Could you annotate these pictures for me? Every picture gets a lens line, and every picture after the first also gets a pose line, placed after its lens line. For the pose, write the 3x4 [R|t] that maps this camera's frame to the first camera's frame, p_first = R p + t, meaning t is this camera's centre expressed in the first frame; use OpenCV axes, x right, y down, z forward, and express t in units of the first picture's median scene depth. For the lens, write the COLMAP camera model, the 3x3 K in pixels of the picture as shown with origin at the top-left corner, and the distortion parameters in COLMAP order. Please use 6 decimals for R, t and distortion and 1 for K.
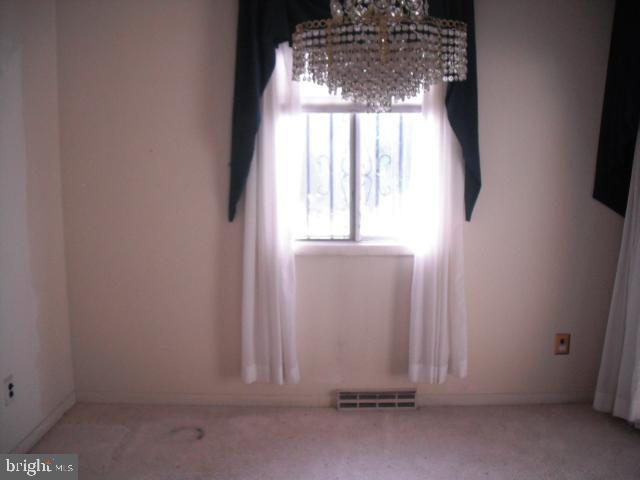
lens RADIAL K [[658.4, 0, 320.0], [0, 658.4, 240.0], [0, 0, 1]] dist [-0.203726, 0.214332]
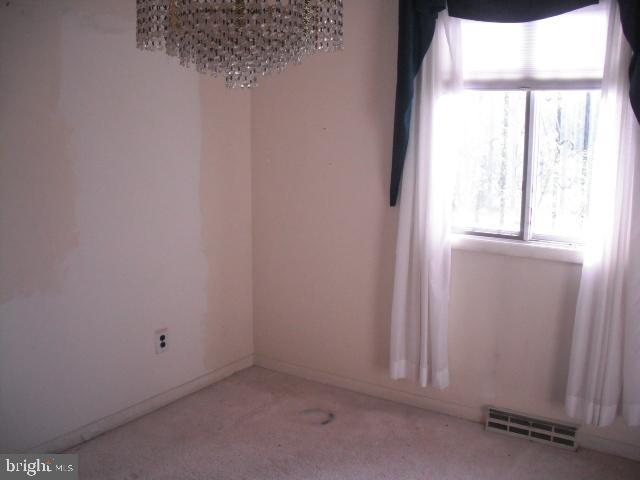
lens RADIAL K [[658.4, 0, 320.0], [0, 658.4, 240.0], [0, 0, 1]] dist [-0.203726, 0.214332]
pose [[0.845101, 0.101252, -0.524930, 0.274345], [-0.086131, 0.994861, 0.053231, -0.020546], [0.527622, 0.000227, 0.849479, 0.144208]]
